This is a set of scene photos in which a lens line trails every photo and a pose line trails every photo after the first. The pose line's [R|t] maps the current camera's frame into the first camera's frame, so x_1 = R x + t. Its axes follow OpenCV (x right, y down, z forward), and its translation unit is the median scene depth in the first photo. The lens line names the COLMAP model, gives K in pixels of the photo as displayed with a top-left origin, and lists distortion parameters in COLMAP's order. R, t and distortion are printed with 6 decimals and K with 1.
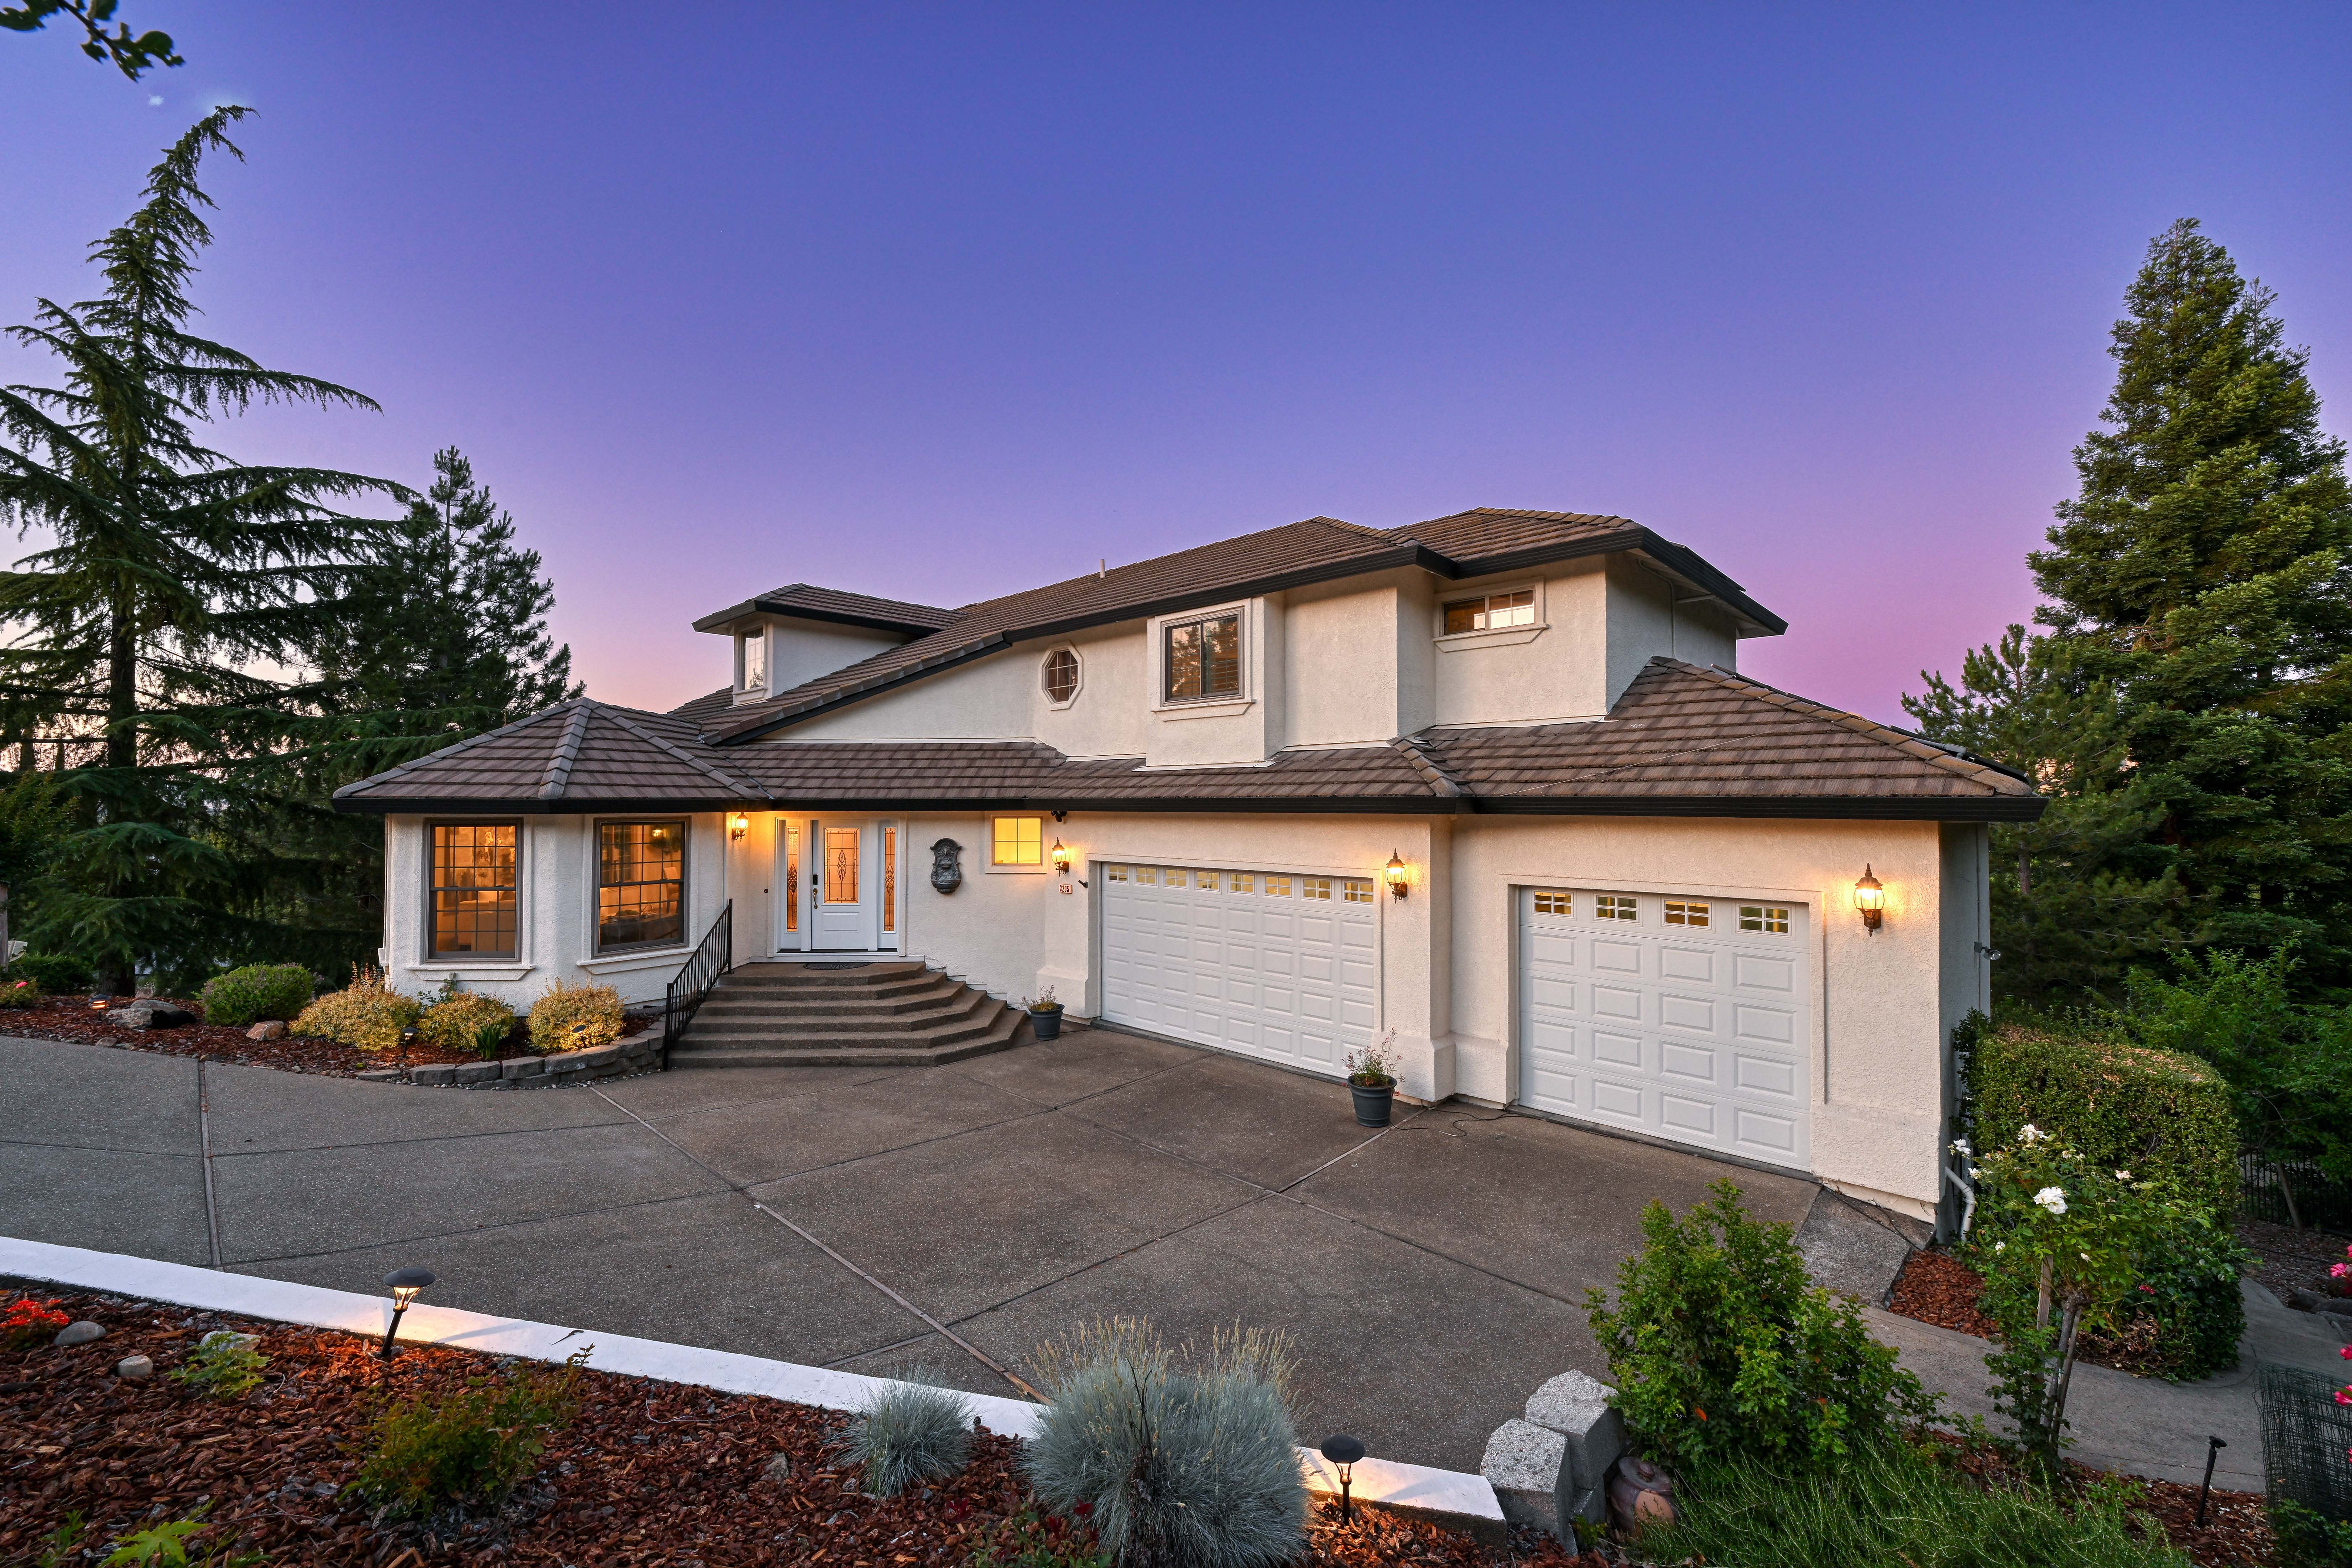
lens RADIAL K [[928.2, 0, 1176.0], [0, 928.2, 786.3], [0, 0, 1]] dist [-0.001139, 0.000090]
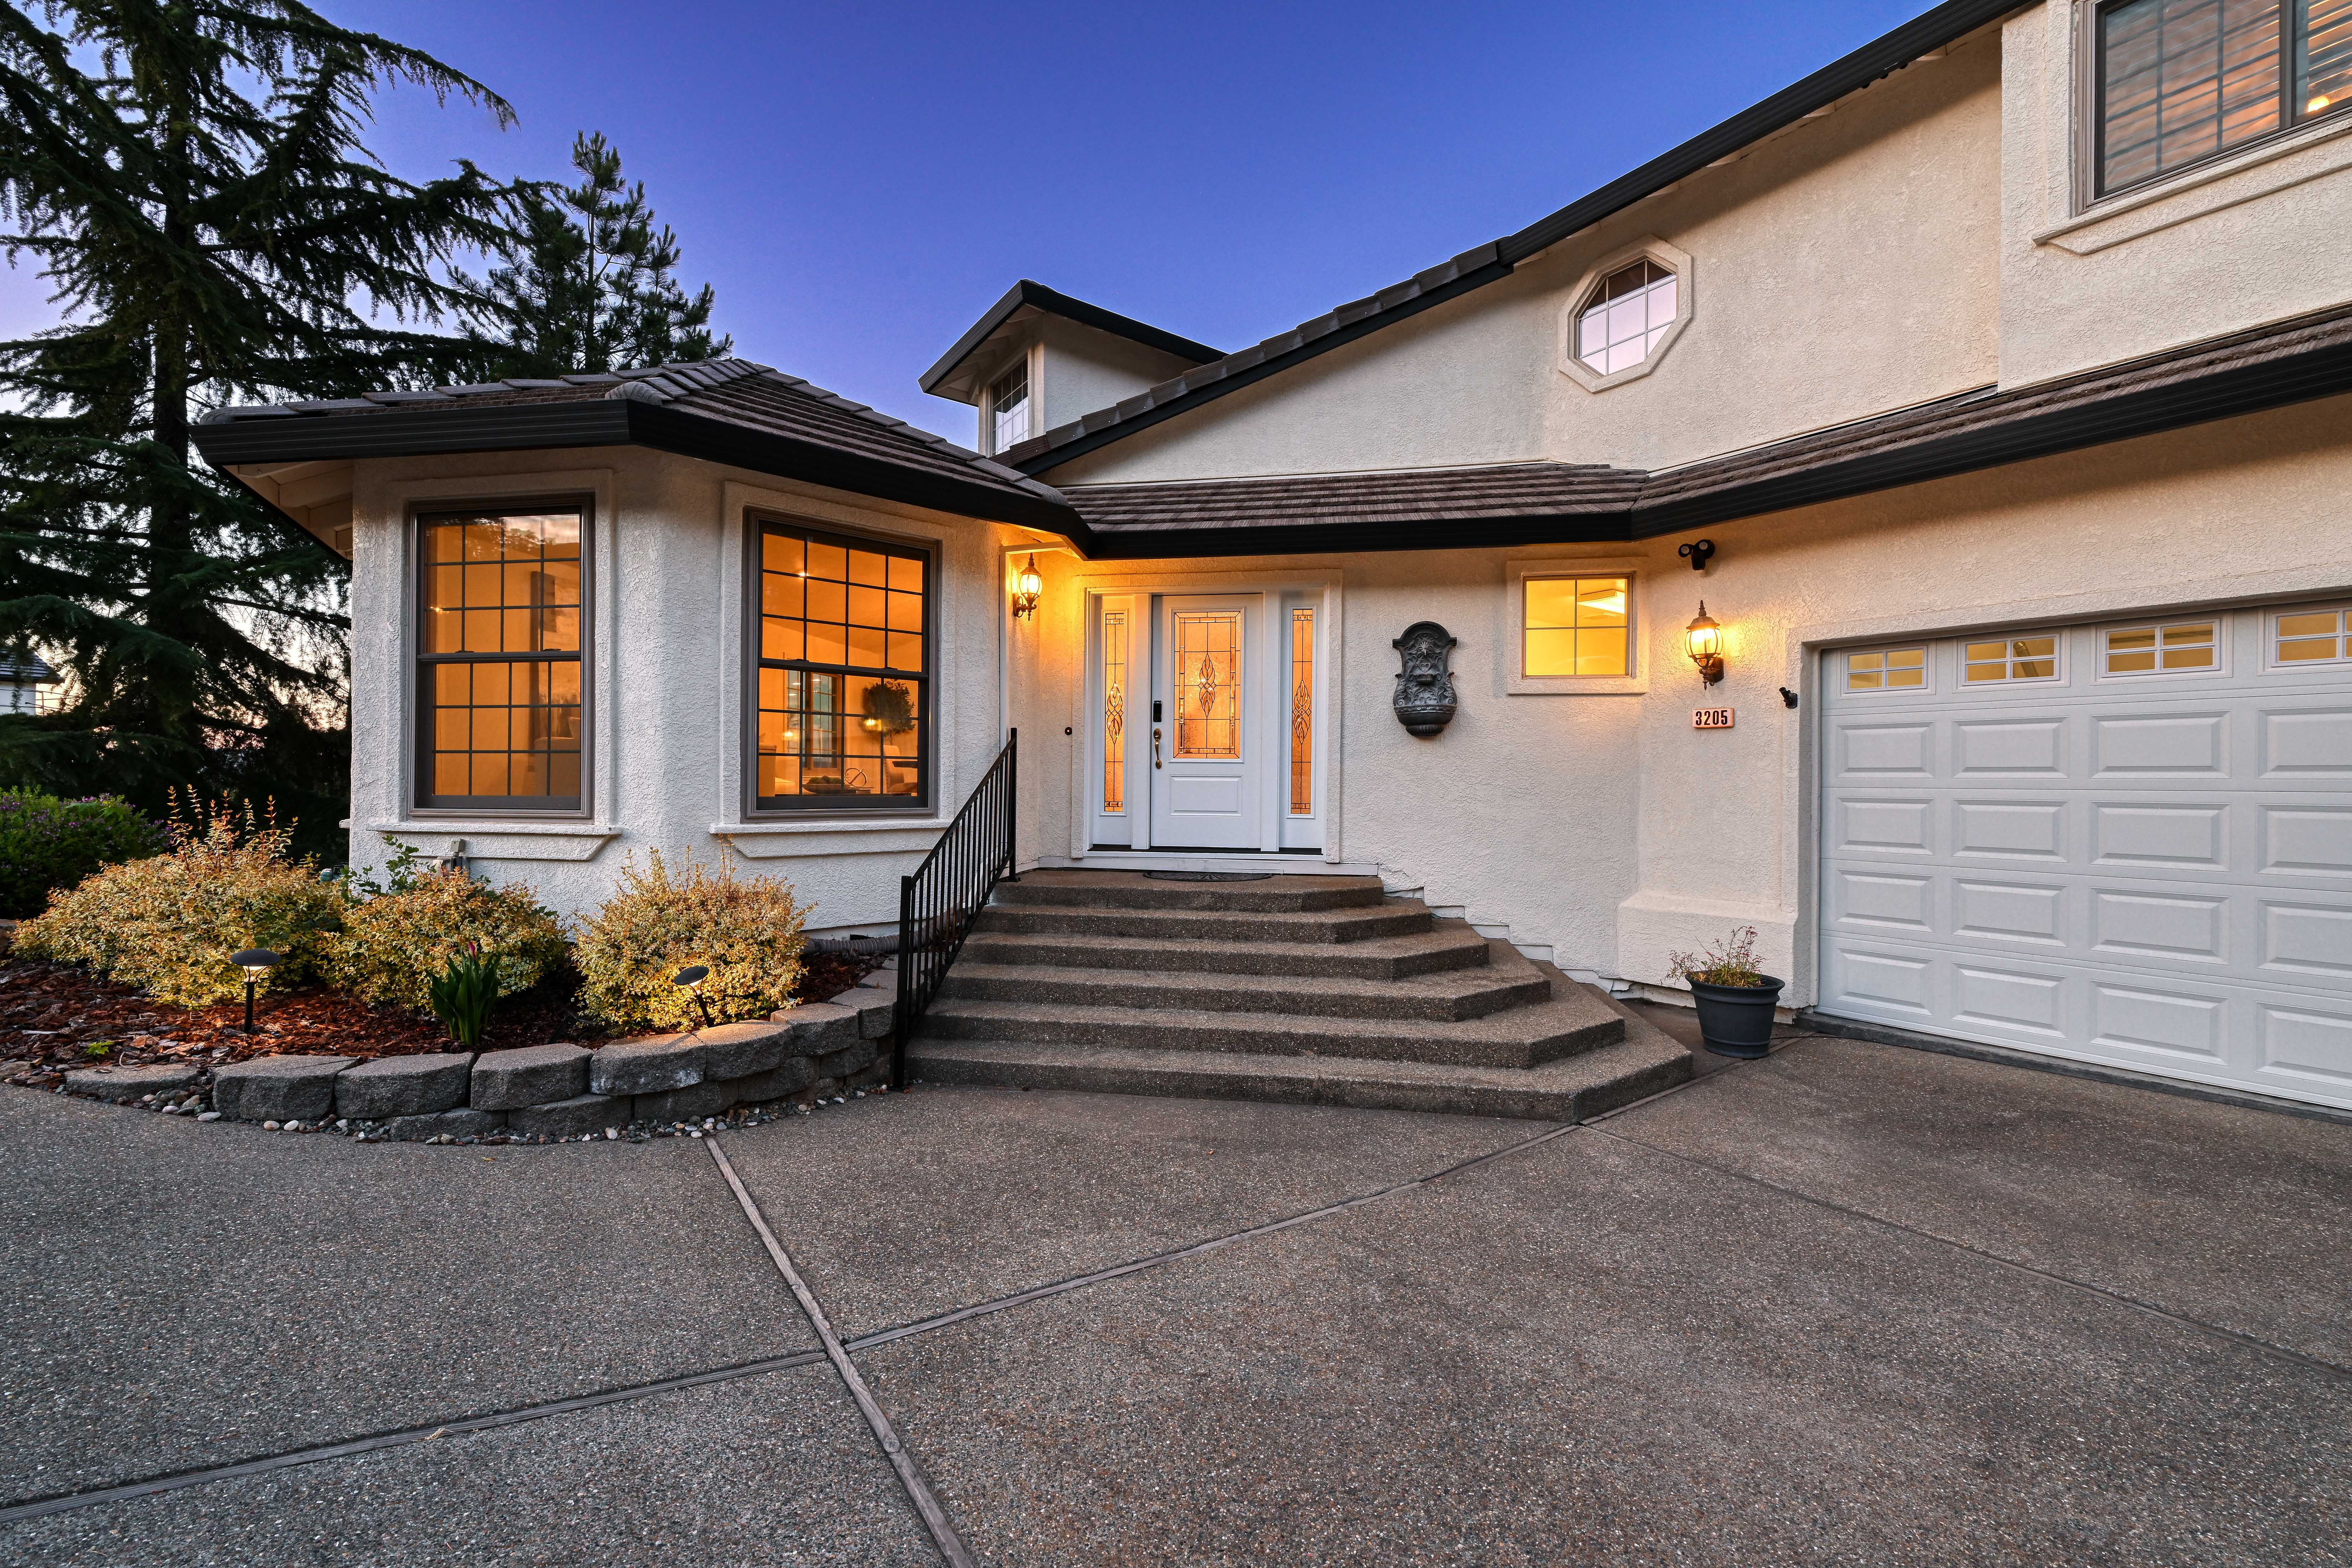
lens RADIAL K [[928.2, 0, 1175.1], [0, 928.2, 786.1], [0, 0, 1]] dist [-0.001139, 0.000090]
pose [[0.981718, 0.005574, -0.190262, -0.339327], [-0.001670, 0.999785, 0.020673, 0.157788], [0.190336, -0.019978, 0.981516, 0.599608]]
